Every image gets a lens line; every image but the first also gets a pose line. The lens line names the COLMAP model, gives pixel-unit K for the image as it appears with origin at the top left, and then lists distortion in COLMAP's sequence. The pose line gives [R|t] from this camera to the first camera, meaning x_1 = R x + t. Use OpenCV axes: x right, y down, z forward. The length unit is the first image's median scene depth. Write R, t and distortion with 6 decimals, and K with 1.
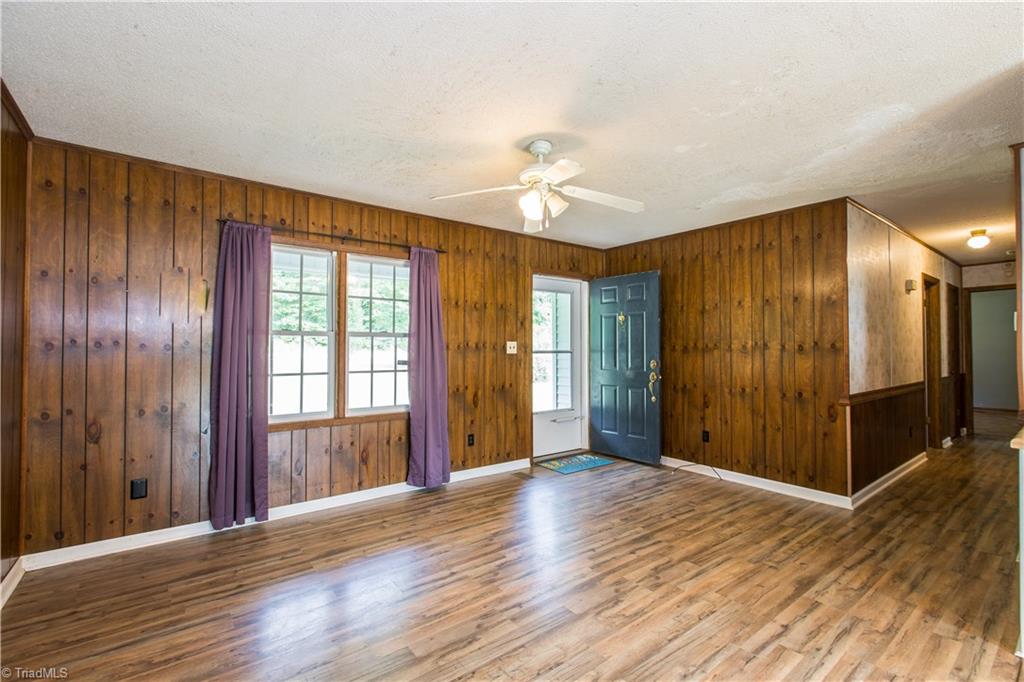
lens RADIAL K [[462.3, 0, 526.4], [0, 462.3, 342.2], [0, 0, 1]] dist [-0.004058, -0.000465]
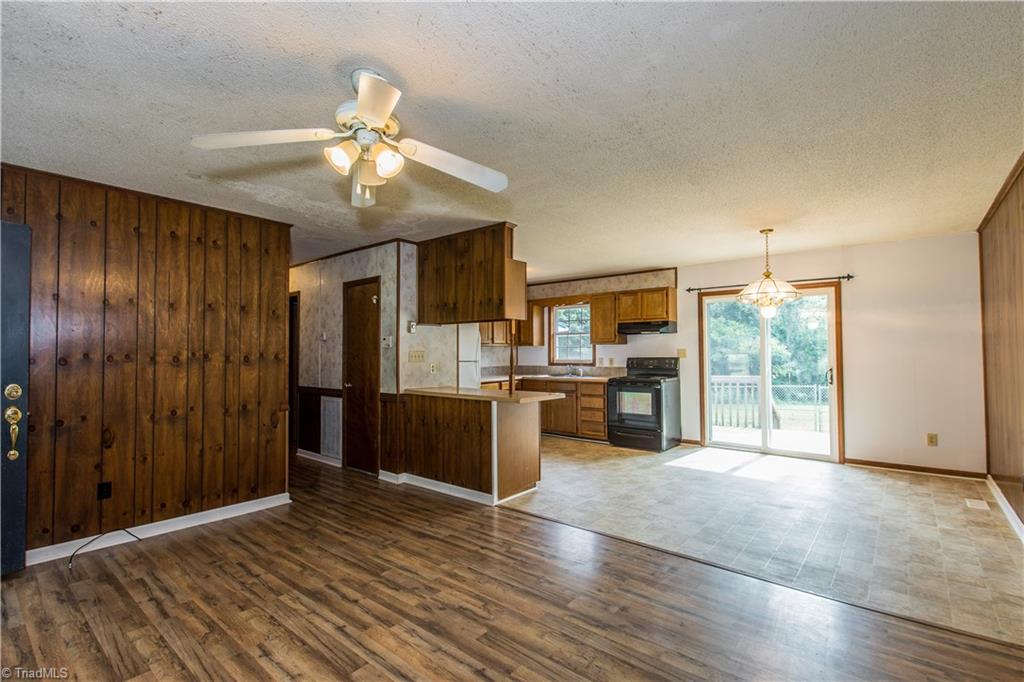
lens RADIAL K [[462.3, 0, 526.4], [0, 462.3, 342.2], [0, 0, 1]] dist [-0.004058, -0.000465]
pose [[-0.227135, 0.028836, 0.973436, -0.494996], [-0.004104, 0.999524, -0.030567, 0.004174], [-0.973855, -0.010938, -0.226909, 0.650238]]
